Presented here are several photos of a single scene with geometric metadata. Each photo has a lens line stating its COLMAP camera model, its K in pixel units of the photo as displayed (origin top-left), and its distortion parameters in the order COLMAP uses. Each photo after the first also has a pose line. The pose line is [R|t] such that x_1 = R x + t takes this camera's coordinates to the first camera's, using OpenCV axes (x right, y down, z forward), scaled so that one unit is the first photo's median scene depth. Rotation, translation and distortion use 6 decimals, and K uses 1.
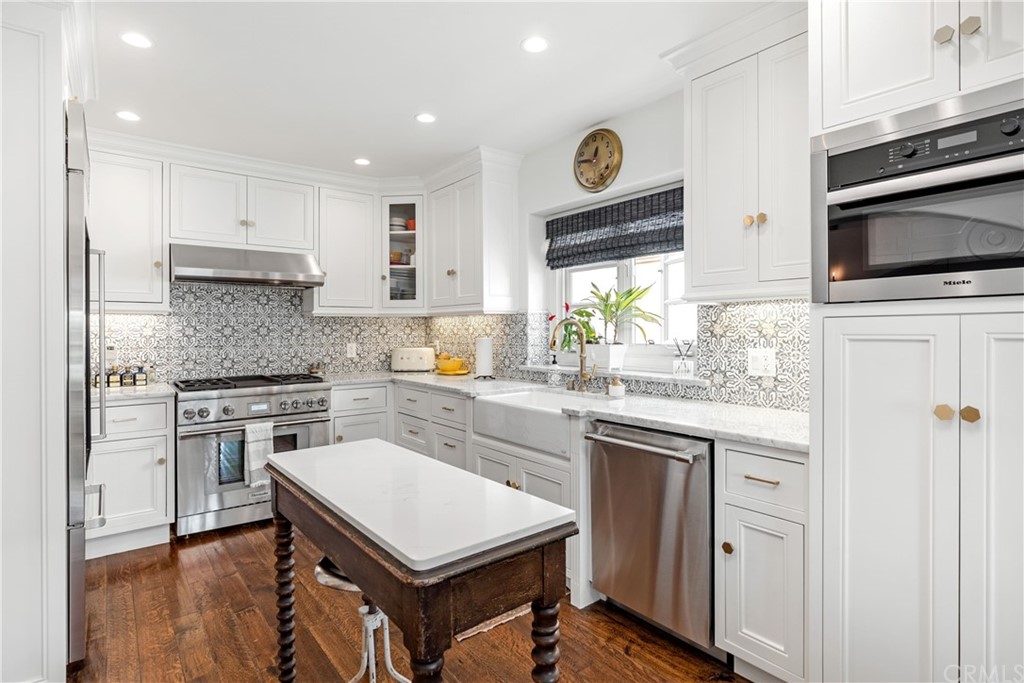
lens RADIAL K [[521.3, 0, 512.2], [0, 521.3, 332.0], [0, 0, 1]] dist [-0.003059, -0.001341]
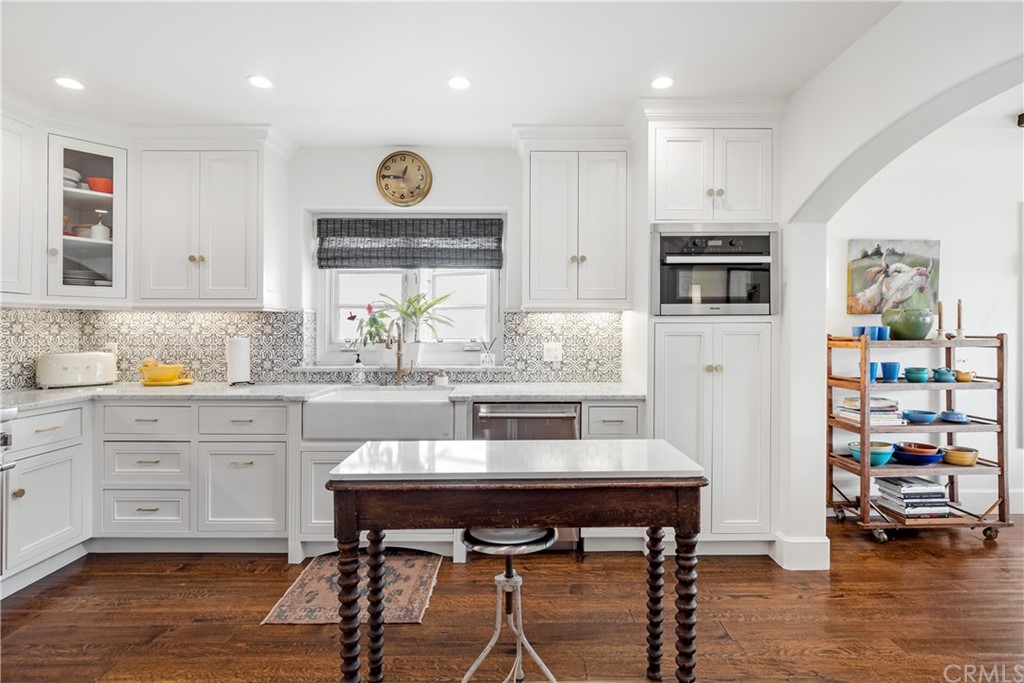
lens RADIAL K [[495.8, 0, 512.0], [0, 495.8, 335.8], [0, 0, 1]] dist [-0.003040, -0.000565]
pose [[0.615524, -0.003018, 0.788113, -0.506466], [-0.000752, 0.999990, 0.004417, 0.003631], [-0.788118, -0.003311, 0.615515, 0.153993]]
